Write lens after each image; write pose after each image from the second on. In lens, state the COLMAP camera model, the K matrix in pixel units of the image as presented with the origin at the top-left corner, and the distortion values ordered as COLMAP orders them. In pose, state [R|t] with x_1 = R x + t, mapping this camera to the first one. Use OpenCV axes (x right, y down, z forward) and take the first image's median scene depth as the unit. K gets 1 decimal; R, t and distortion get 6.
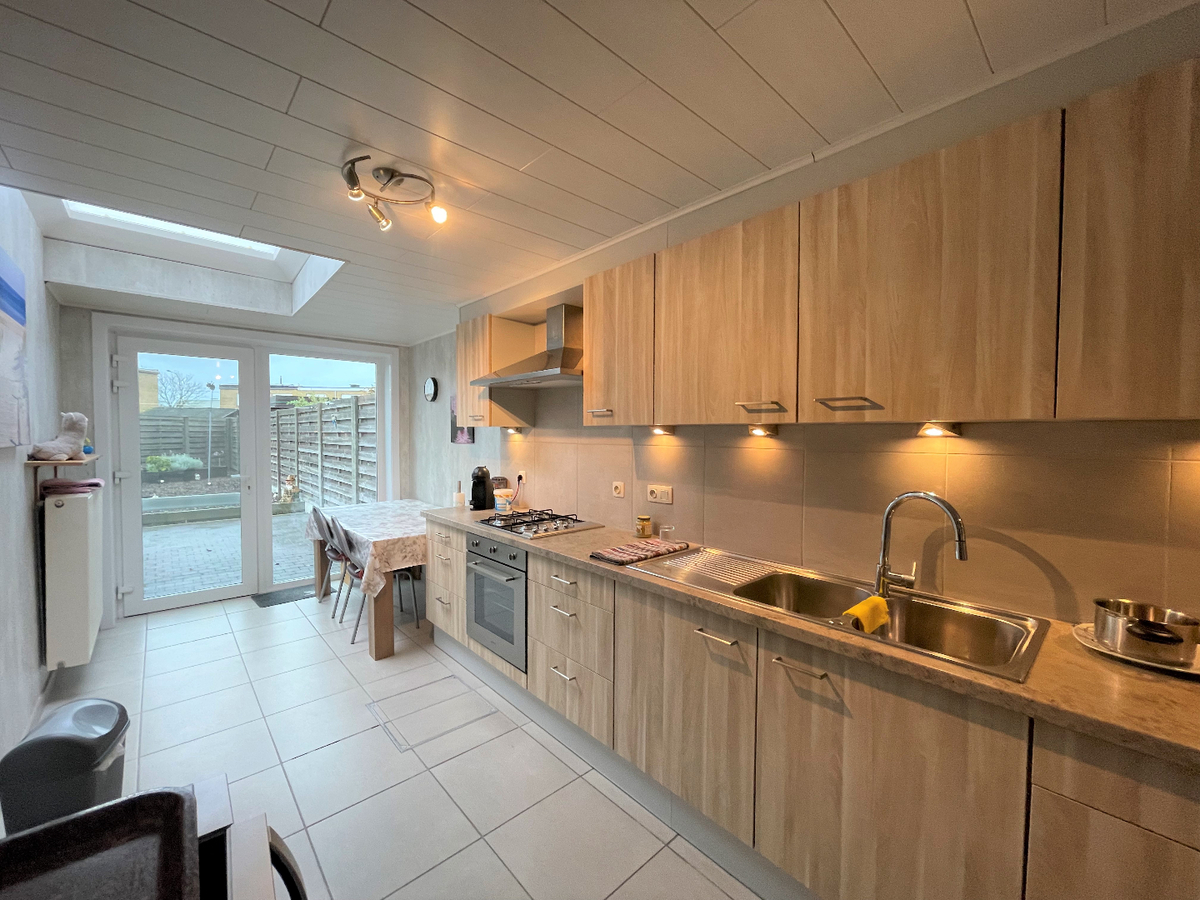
lens RADIAL K [[481.4, 0, 600.0], [0, 481.4, 450.0], [0, 0, 1]] dist [-0.003276, -0.000238]
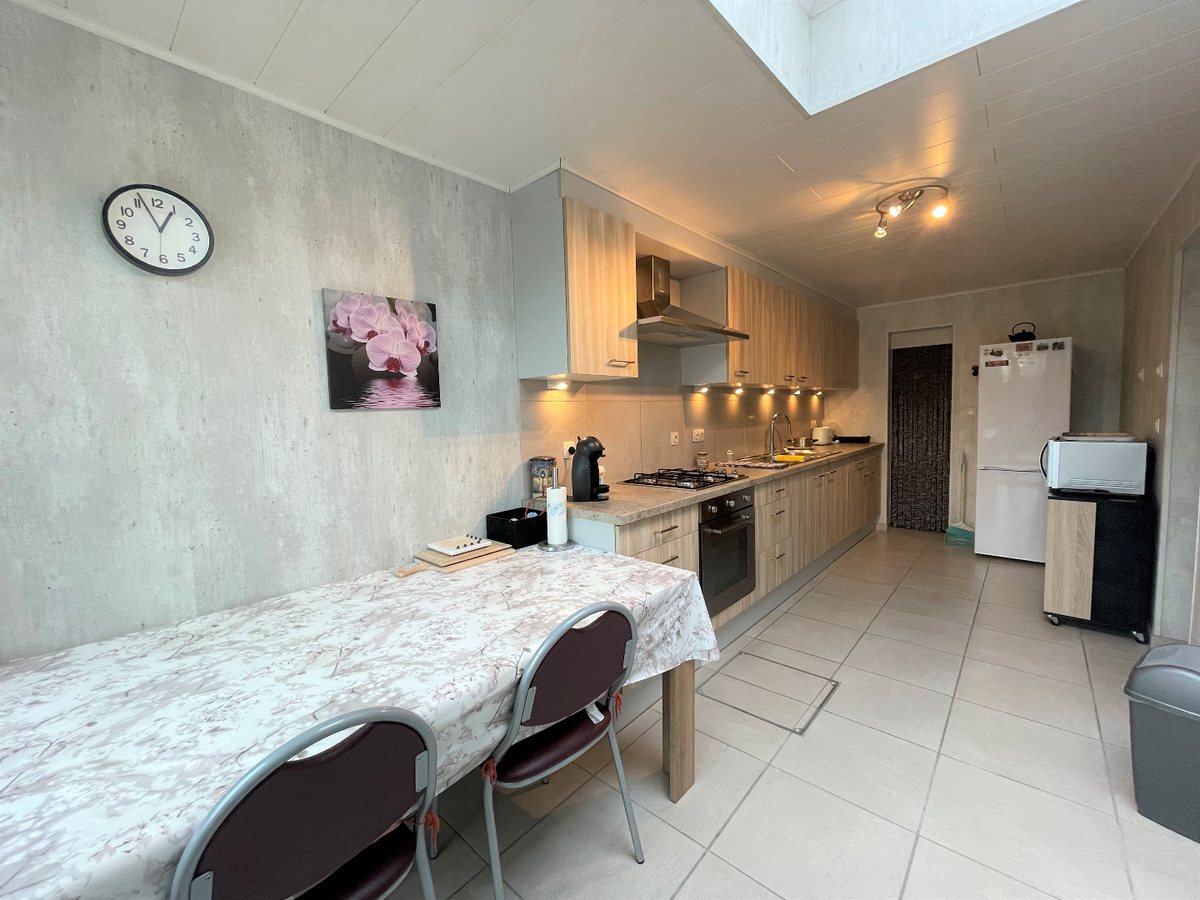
lens RADIAL K [[481.4, 0, 600.0], [0, 481.4, 450.0], [0, 0, 1]] dist [-0.003276, -0.000238]
pose [[-0.094938, -0.075402, 0.992623, -1.313804], [0.067661, 0.994333, 0.082003, -0.000127], [-0.993181, 0.074947, -0.089298, 1.508463]]
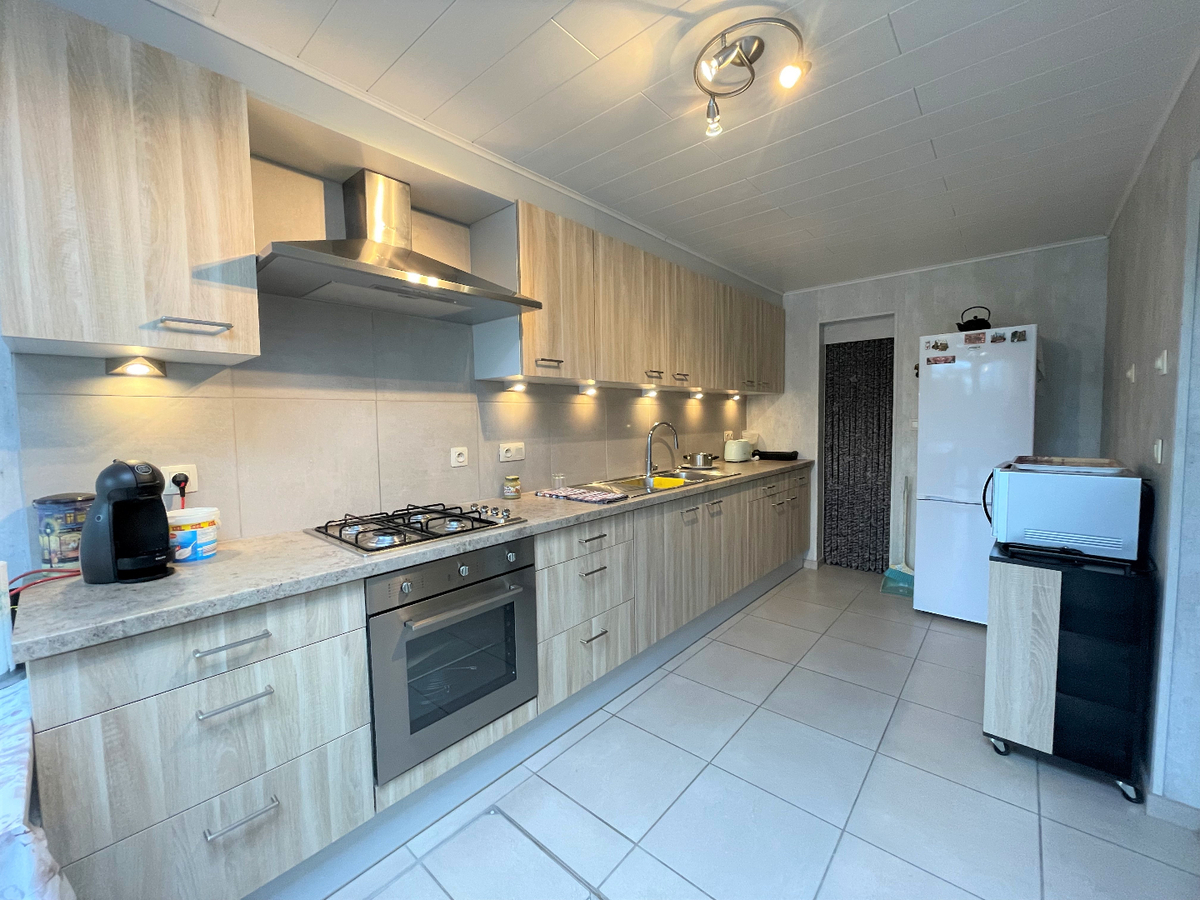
lens RADIAL K [[481.4, 0, 600.0], [0, 481.4, 450.0], [0, 0, 1]] dist [-0.003276, -0.000238]
pose [[-0.109463, -0.065779, 0.991812, -0.925475], [0.052662, 0.996023, 0.071870, 0.028479], [-0.992595, 0.060098, -0.105564, 0.991555]]
